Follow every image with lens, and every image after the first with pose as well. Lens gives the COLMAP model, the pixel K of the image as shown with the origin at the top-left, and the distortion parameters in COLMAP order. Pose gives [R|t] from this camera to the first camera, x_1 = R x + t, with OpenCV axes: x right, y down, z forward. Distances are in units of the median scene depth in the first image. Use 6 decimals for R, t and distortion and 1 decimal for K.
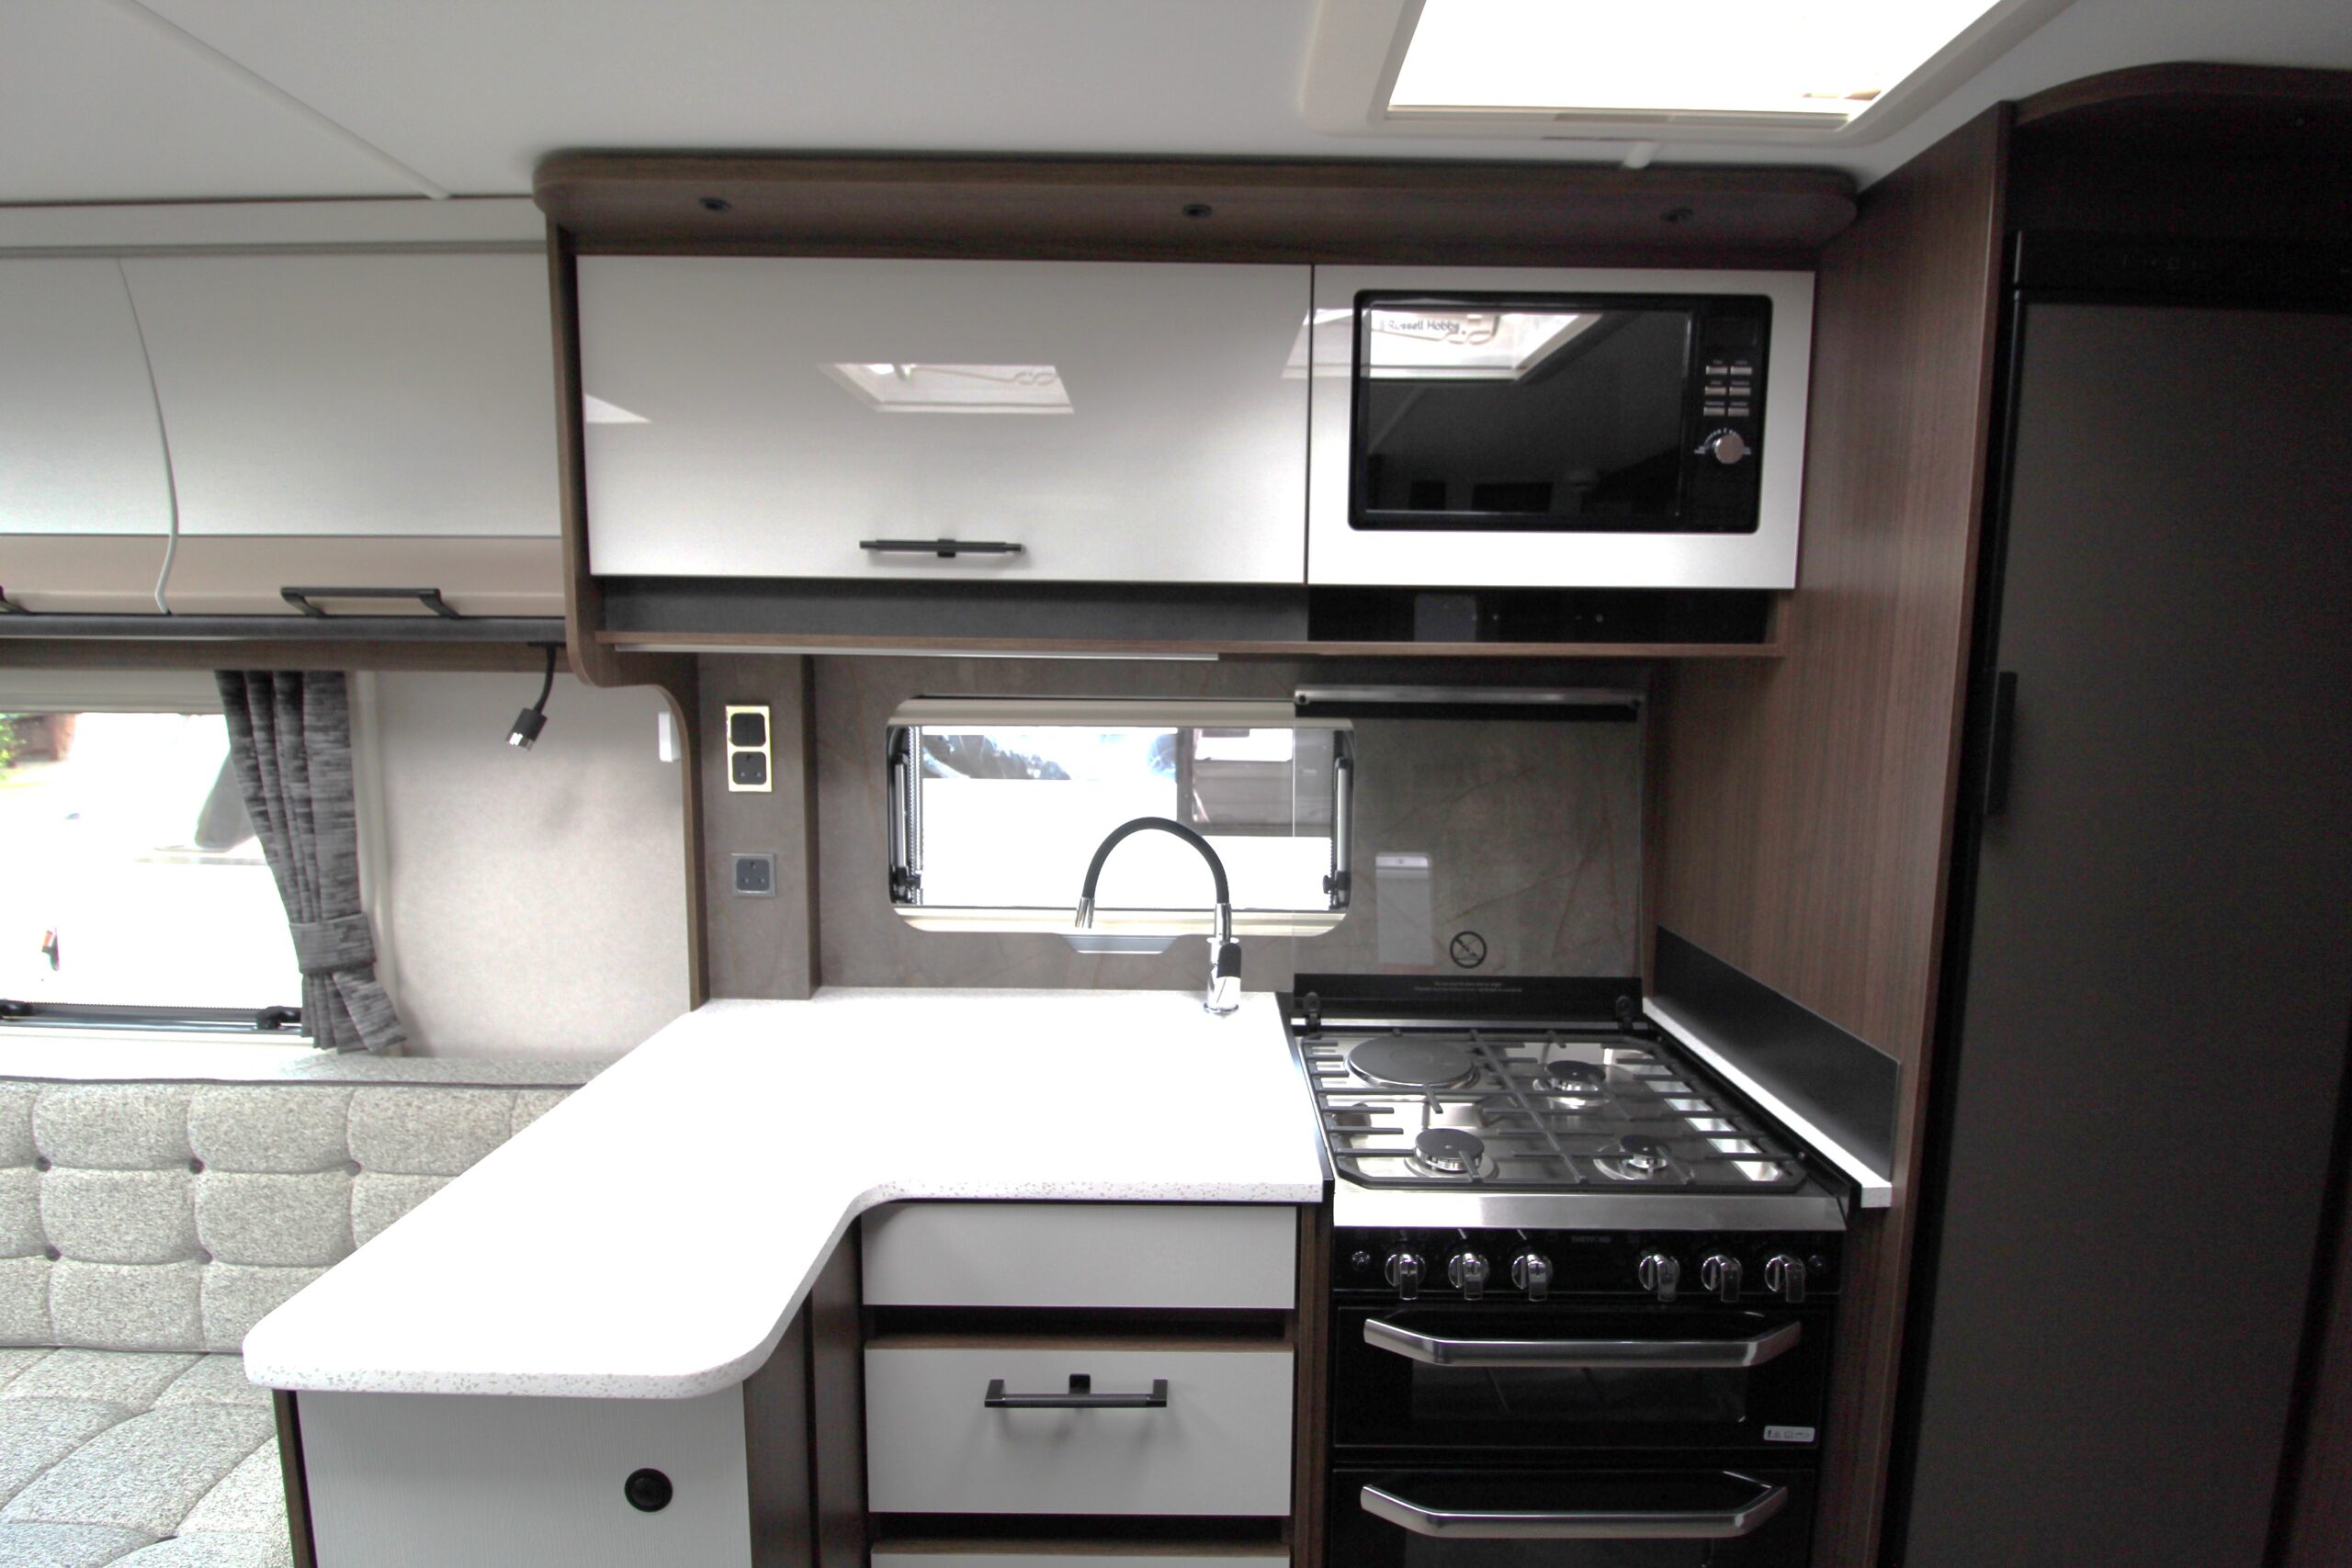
lens RADIAL K [[1092.7, 0, 1191.2], [0, 1092.7, 771.9], [0, 0, 1]] dist [-0.004077, -0.010926]
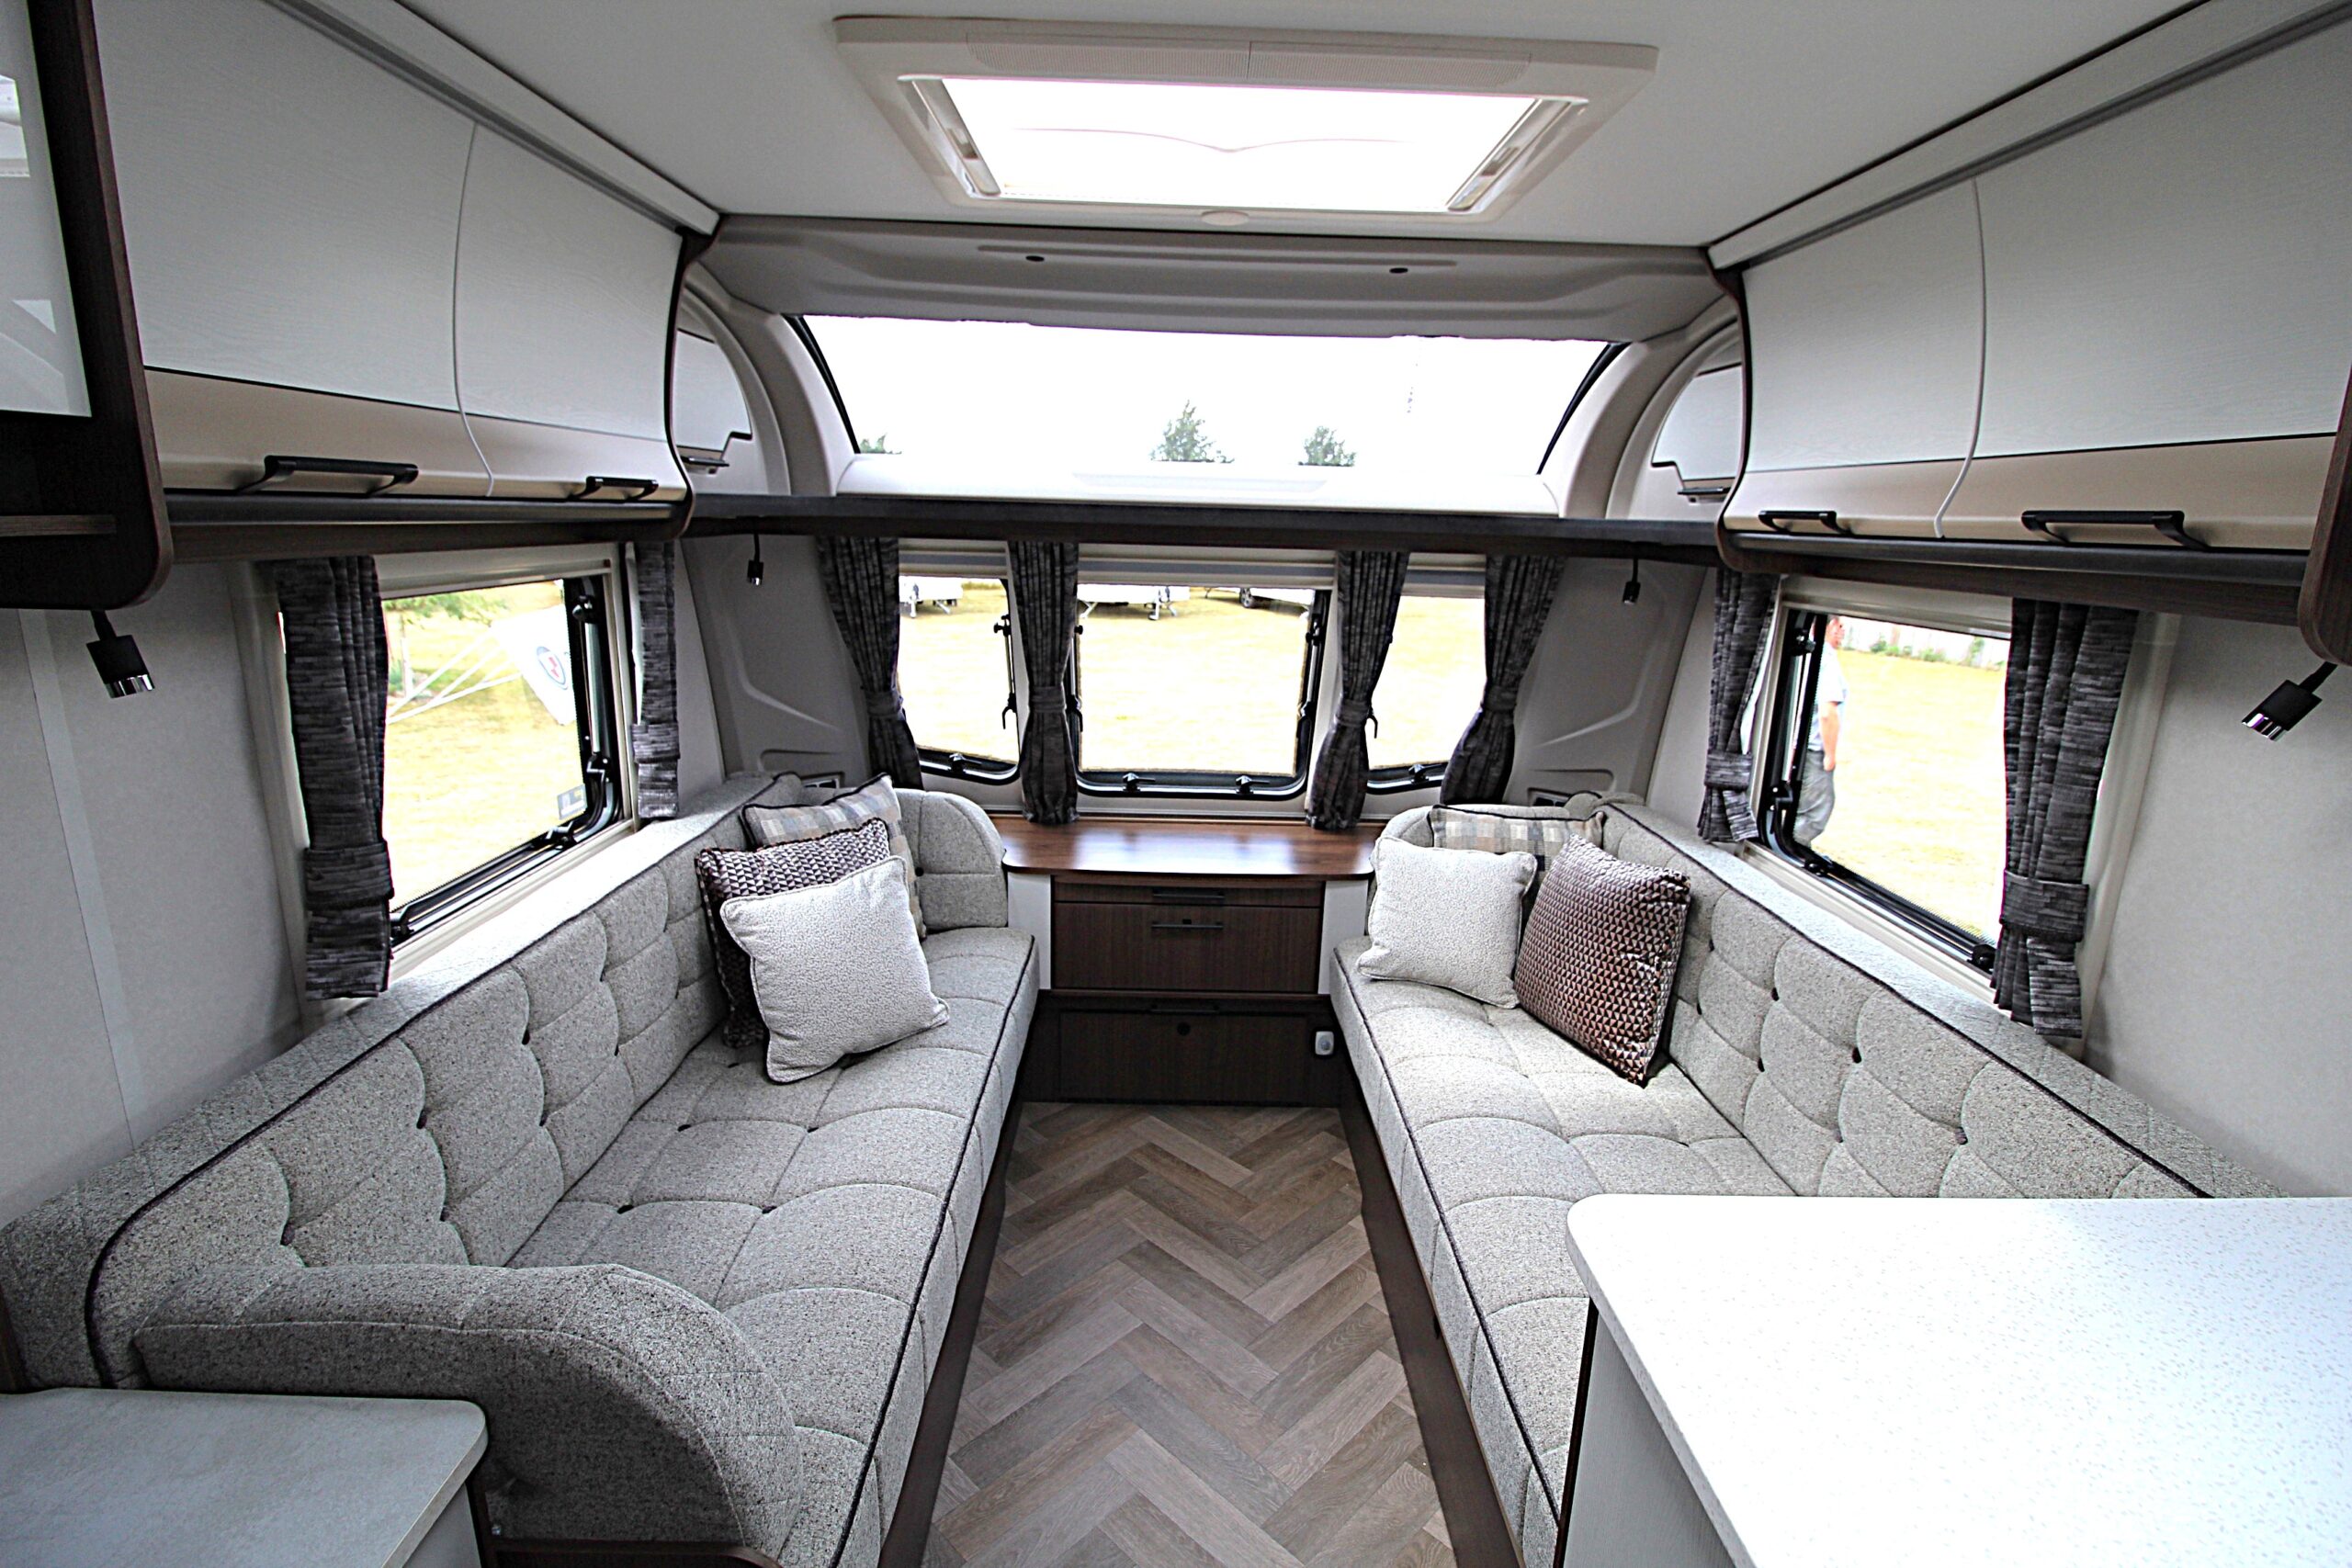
lens RADIAL K [[1092.7, 0, 1189.4], [0, 1092.7, 773.0], [0, 0, 1]] dist [-0.004077, -0.010926]
pose [[0.010242, 0.215941, -0.976353, 0.077265], [-0.138849, 0.967252, 0.212471, -0.049716], [0.990261, 0.133390, 0.039890, 0.274332]]
